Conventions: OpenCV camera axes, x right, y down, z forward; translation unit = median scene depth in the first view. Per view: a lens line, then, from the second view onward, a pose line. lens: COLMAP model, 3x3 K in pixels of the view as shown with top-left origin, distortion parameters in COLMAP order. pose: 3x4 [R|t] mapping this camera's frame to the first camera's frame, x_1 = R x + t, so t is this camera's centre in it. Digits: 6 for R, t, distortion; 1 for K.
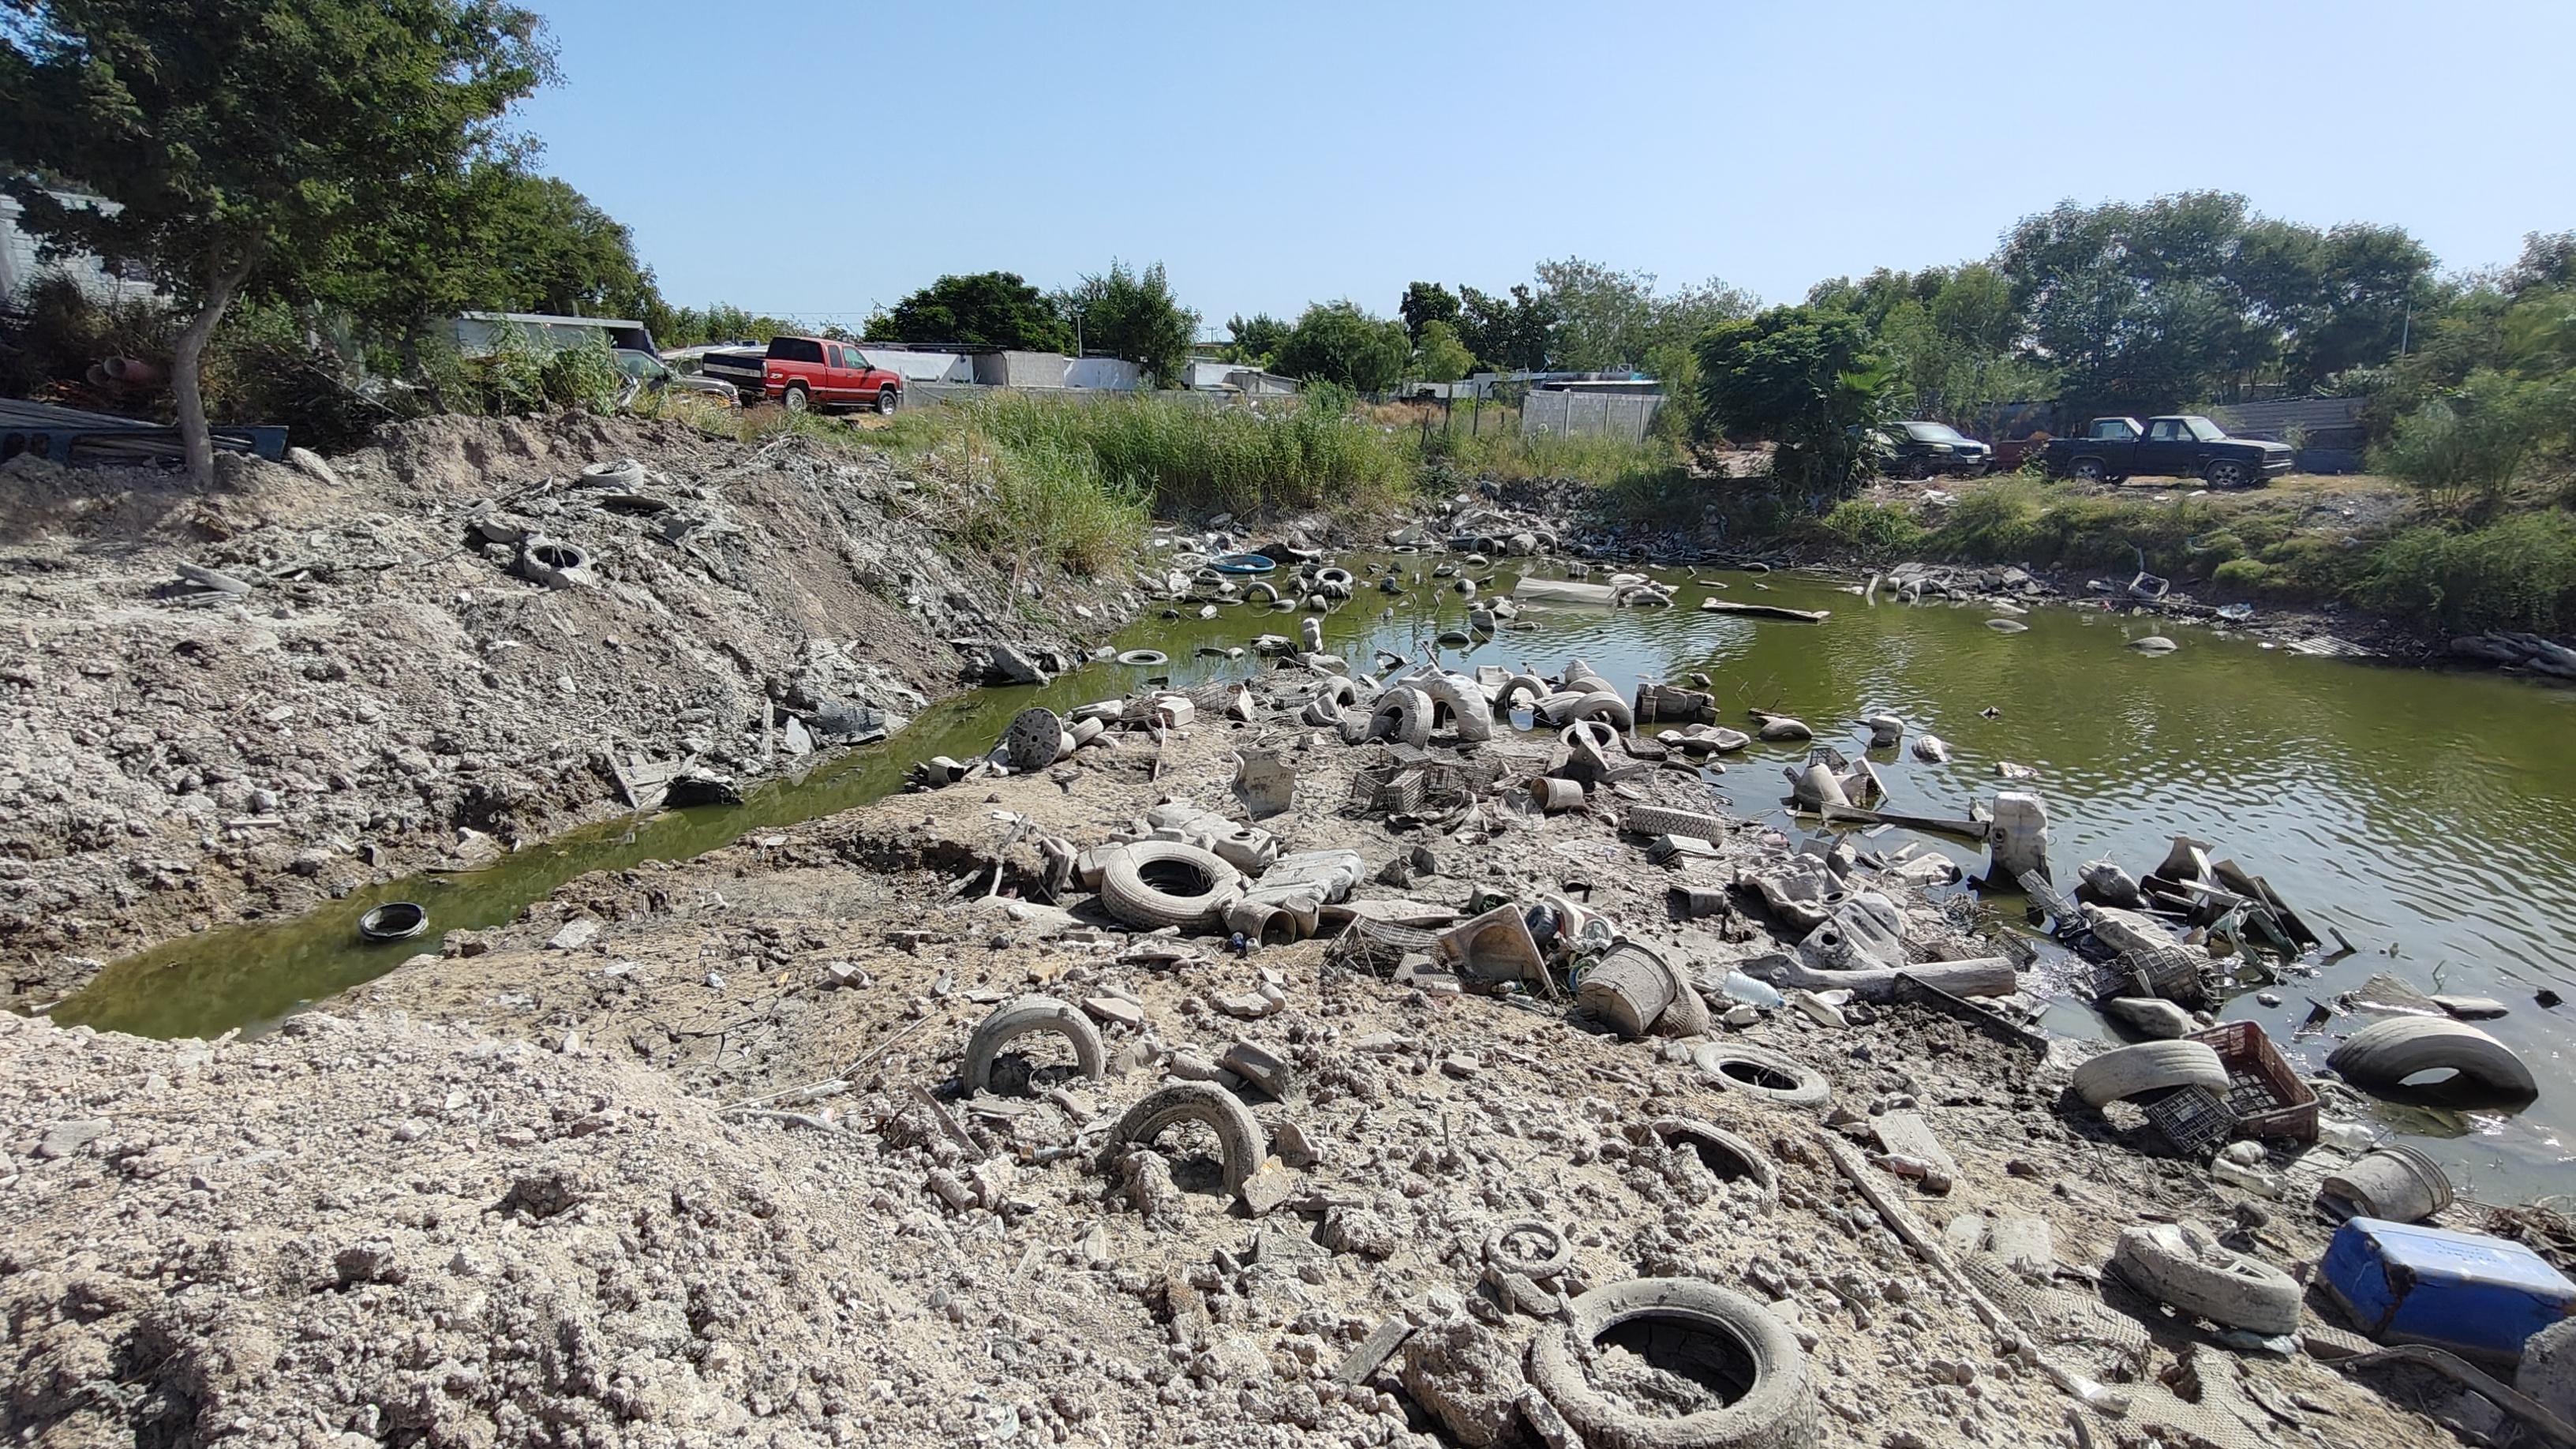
lens RADIAL K [[1229.2, 0, 1288.0], [0, 1229.2, 724.5], [0, 0, 1]] dist [-0.002377, -0.000367]
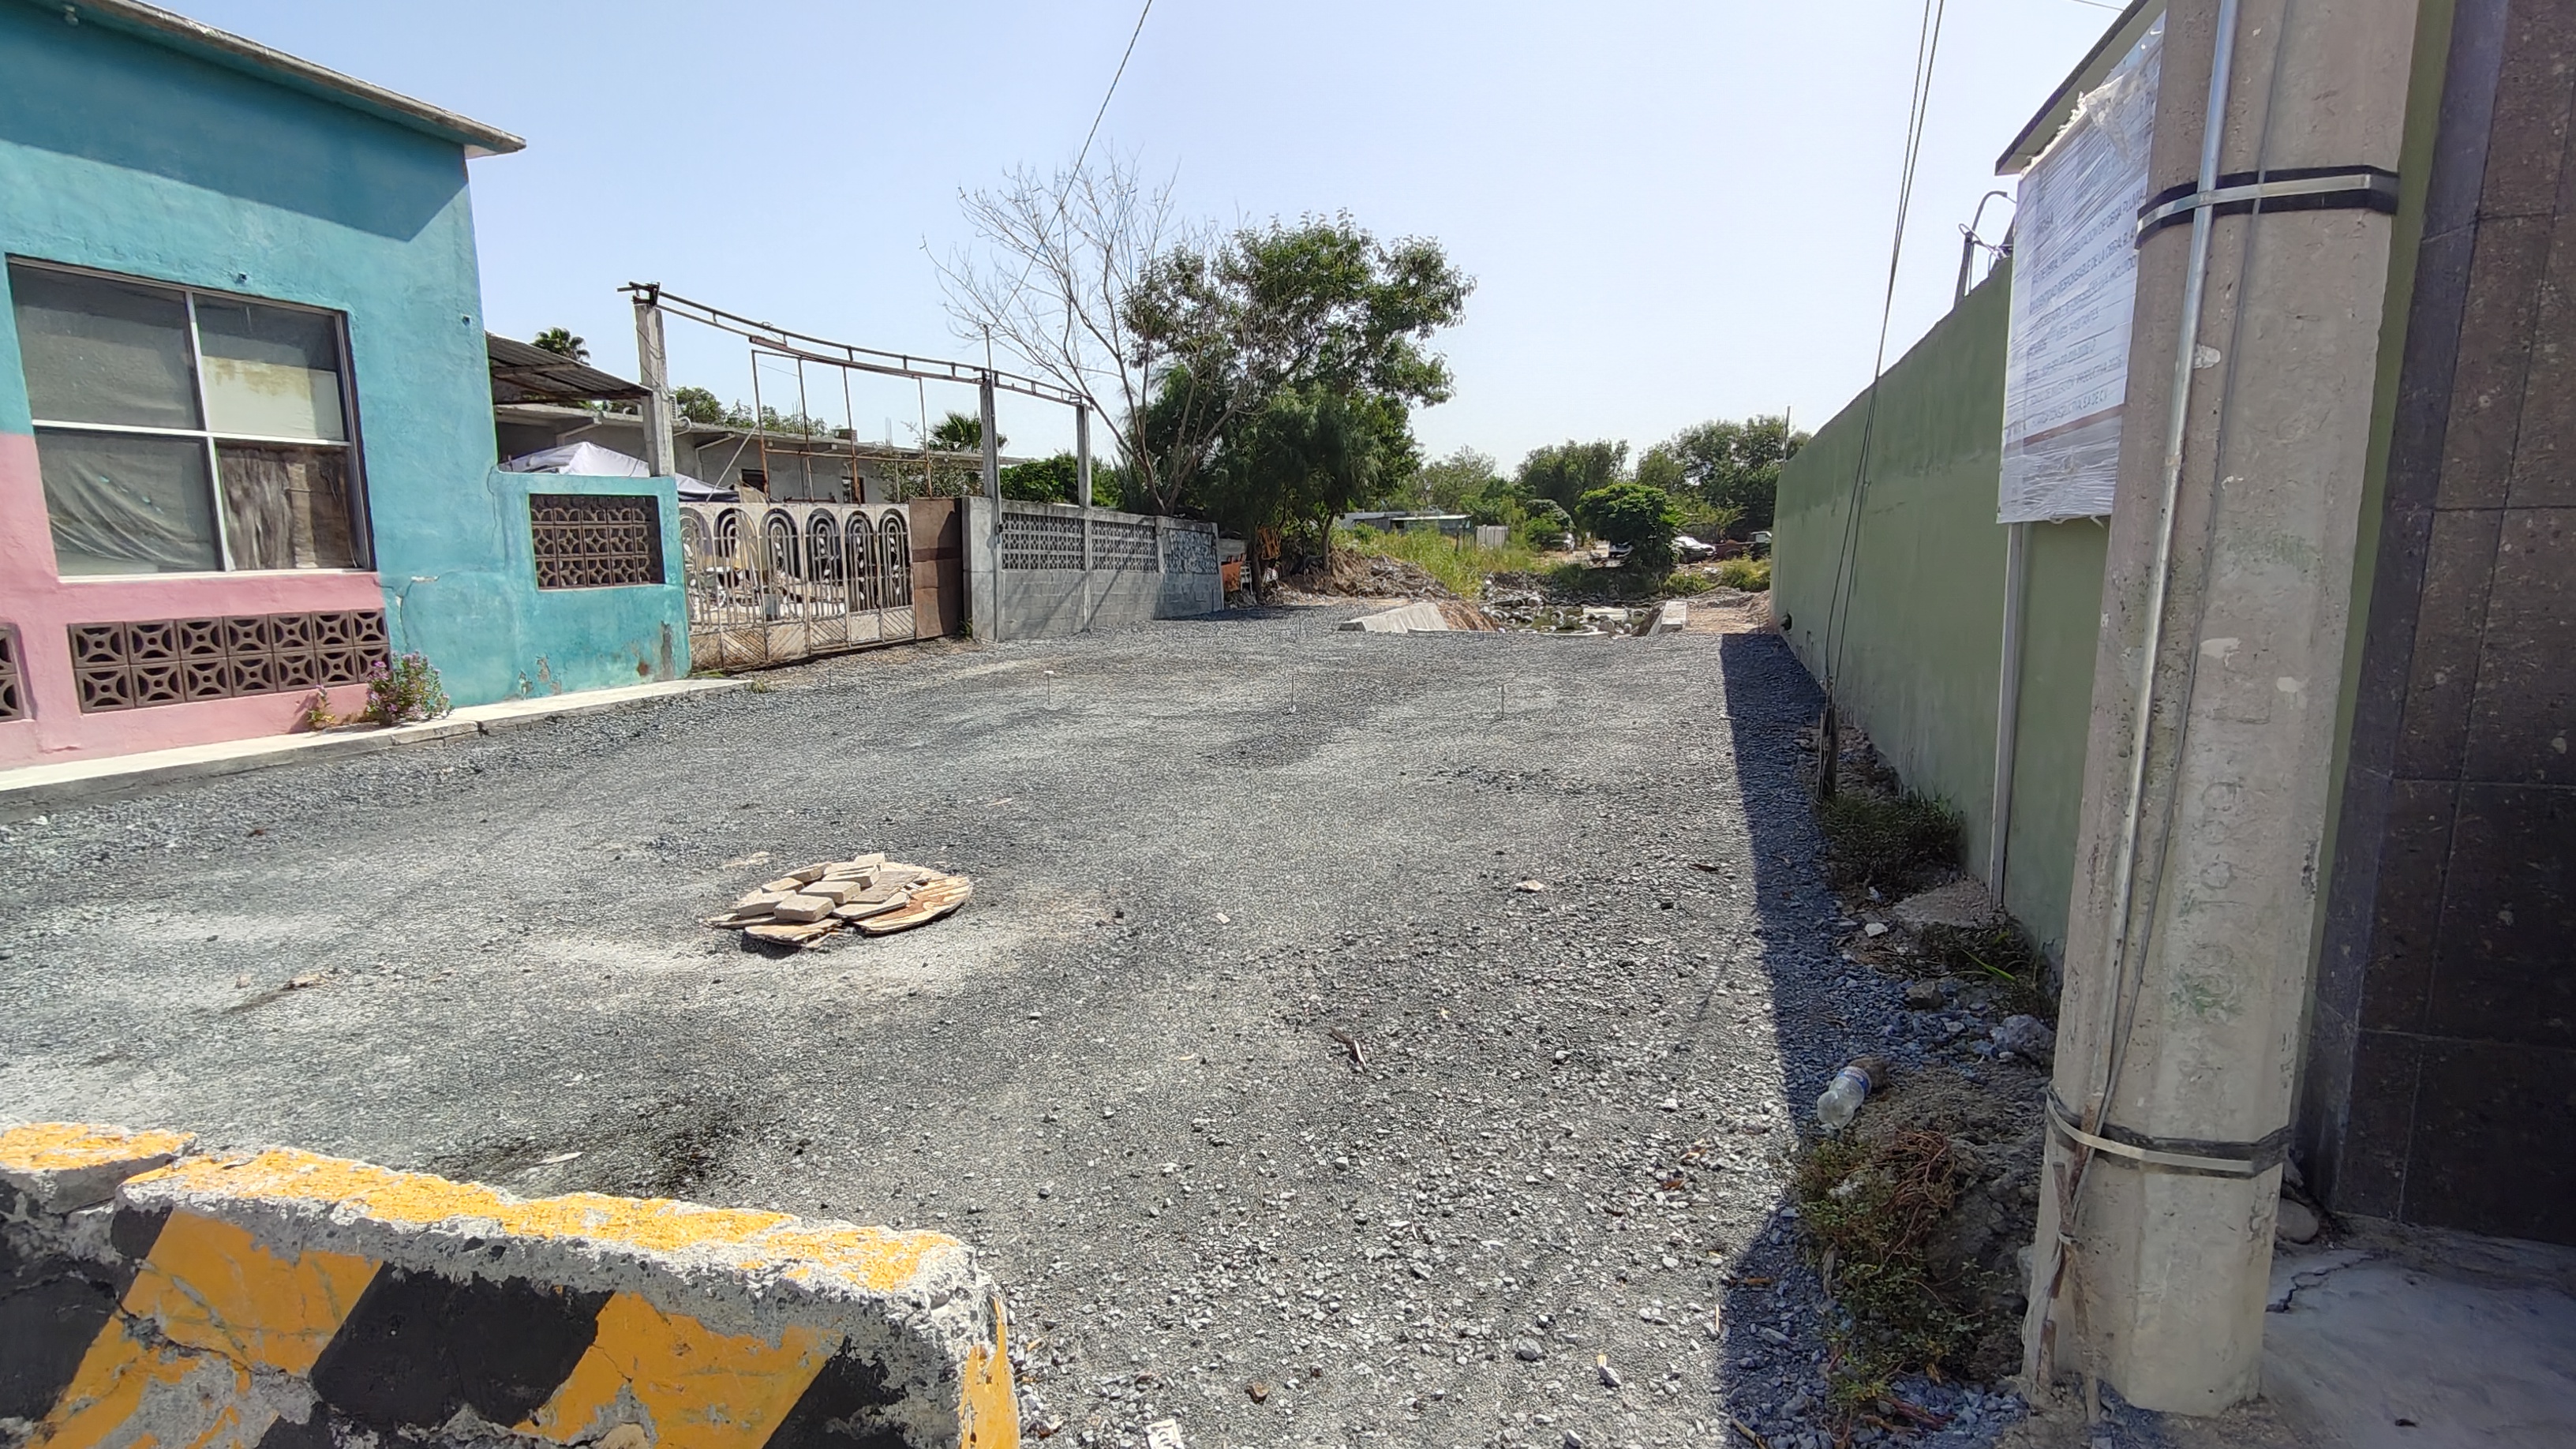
lens RADIAL K [[1197.1, 0, 1270.5], [0, 1197.1, 729.8], [0, 0, 1]] dist [0.002168, -0.000914]
pose [[0.956340, -0.071720, 0.283321, -0.358434], [0.097135, 0.992313, -0.076680, 0.077622], [-0.275644, 0.100852, 0.955955, -0.334162]]
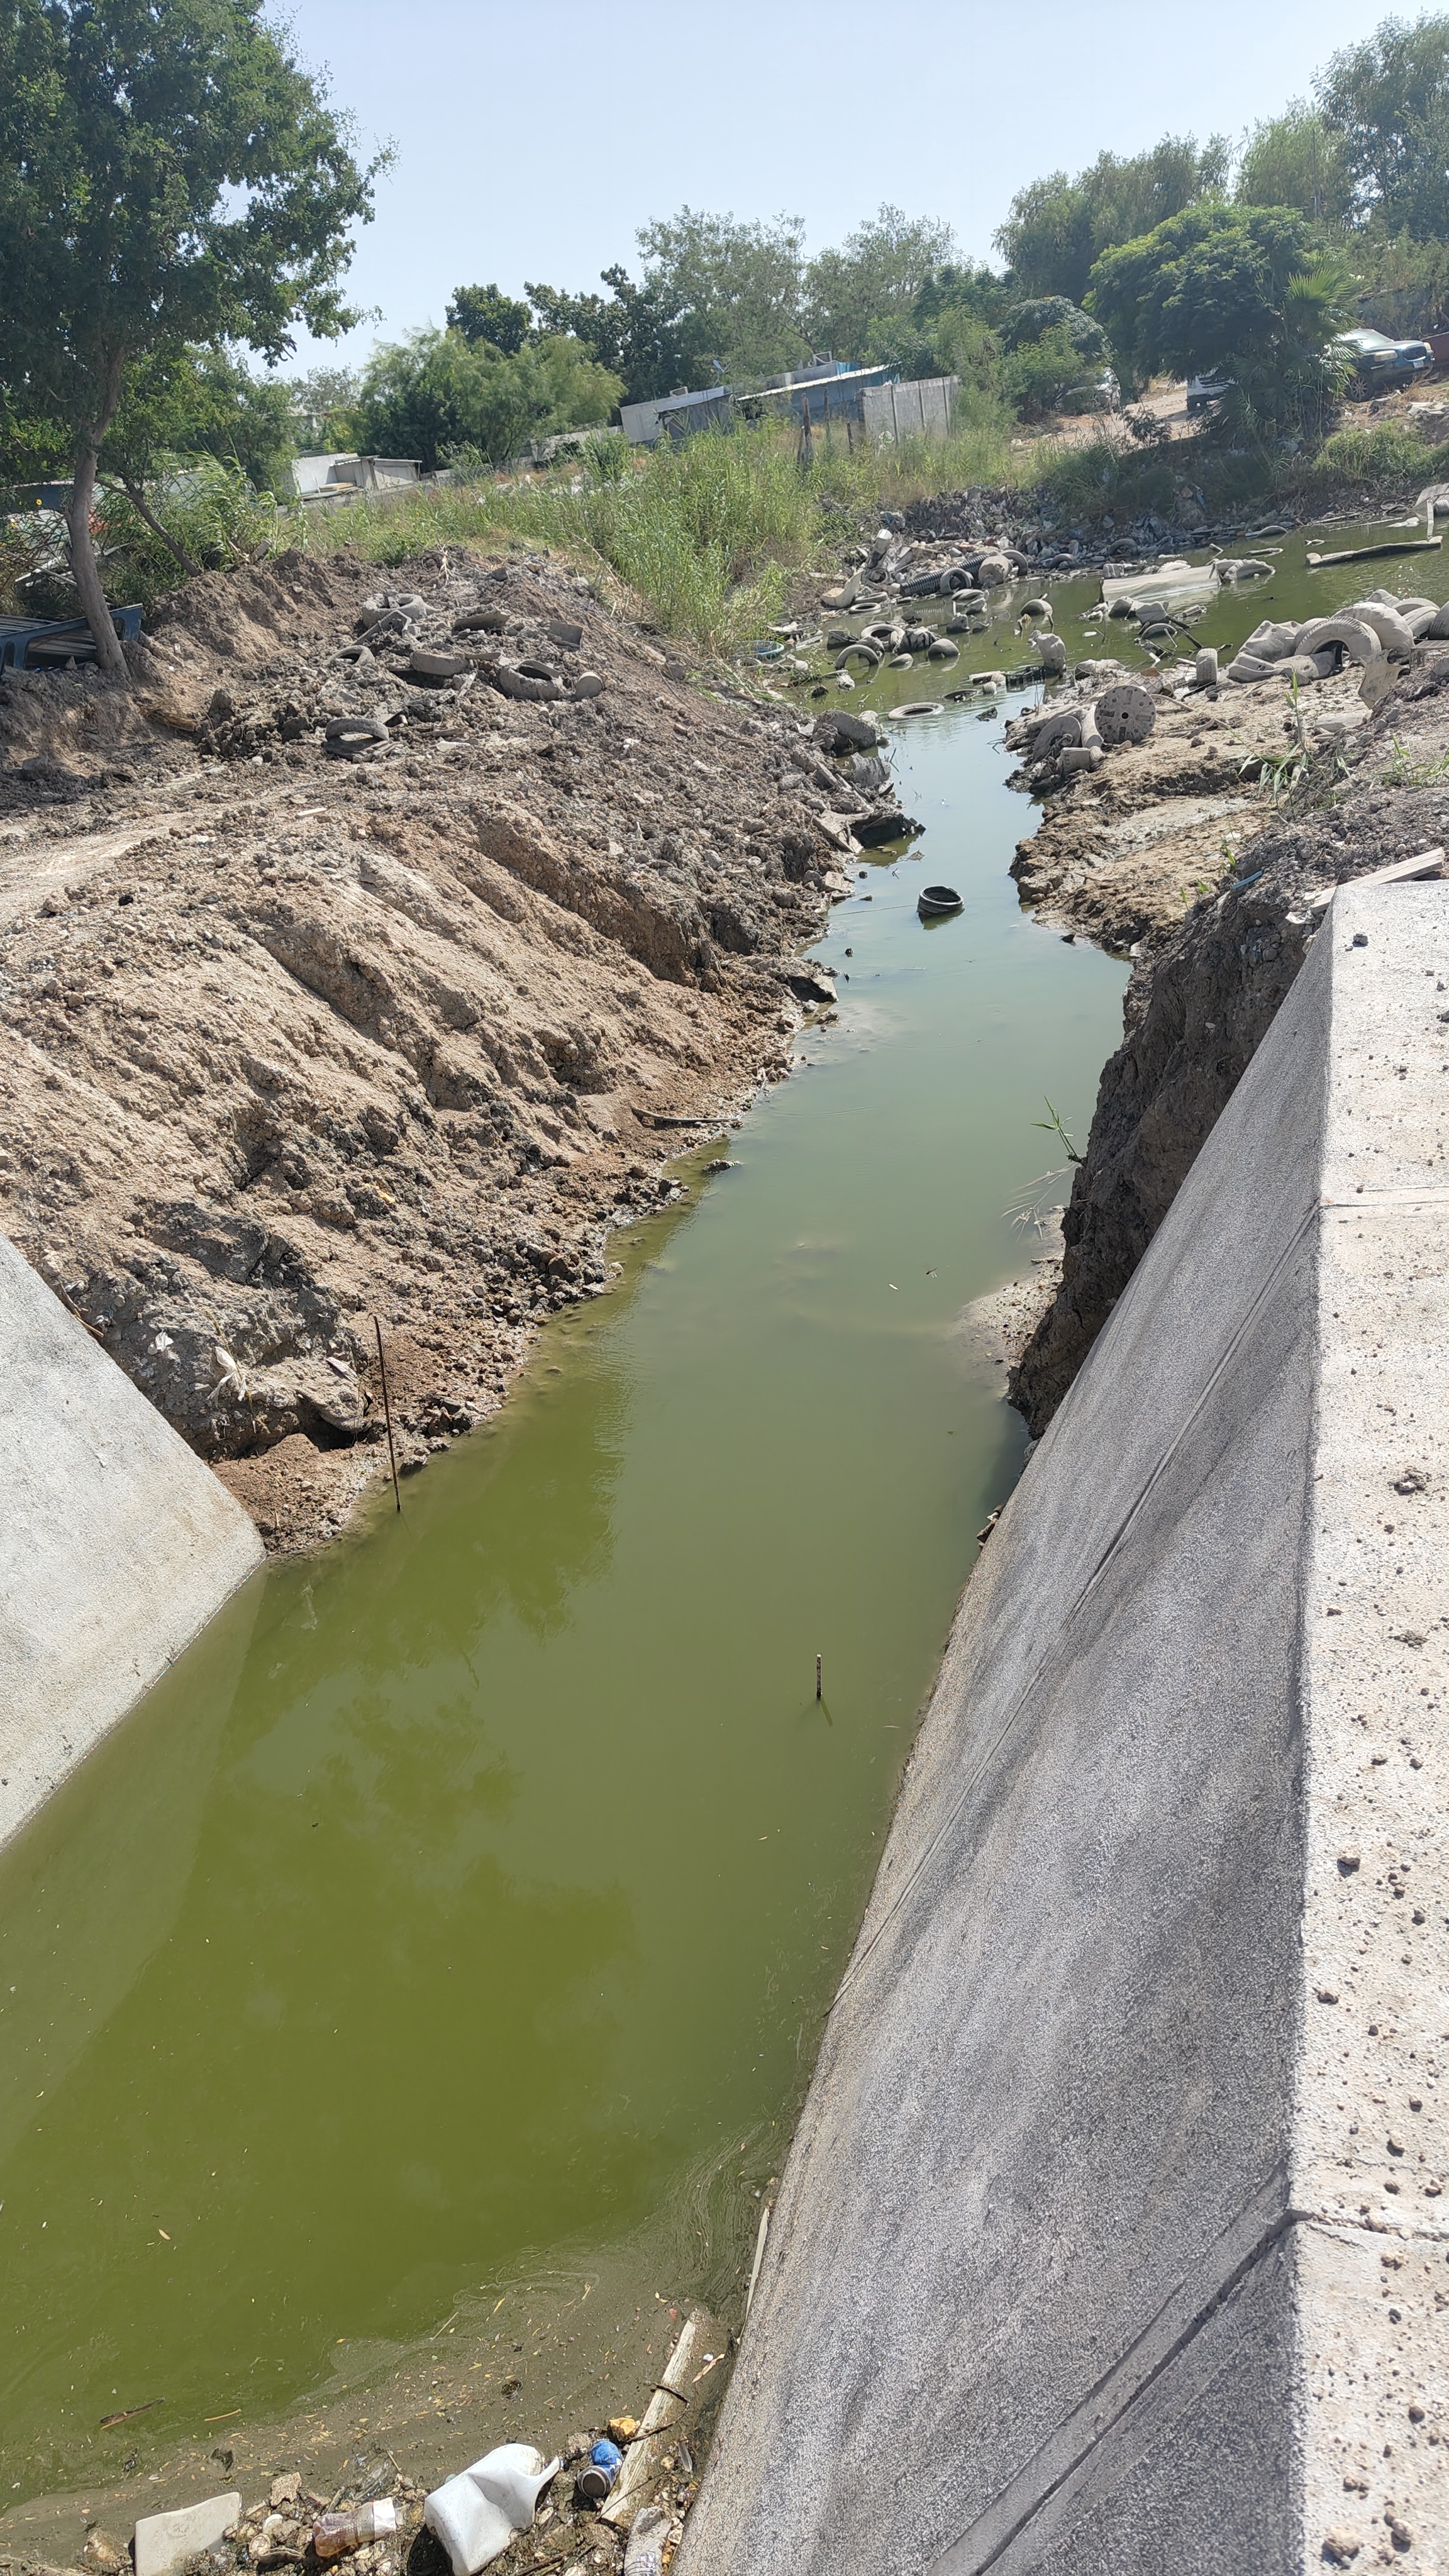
lens RADIAL K [[1819.2, 0, 724.5], [0, 1819.2, 1288.0], [0, 0, 1]] dist [0.008674, 0.003901]
pose [[0.931338, -0.294493, 0.214204, -0.170007], [0.257846, 0.948666, 0.183162, 0.017585], [-0.257148, -0.115354, 0.959462, -0.079348]]
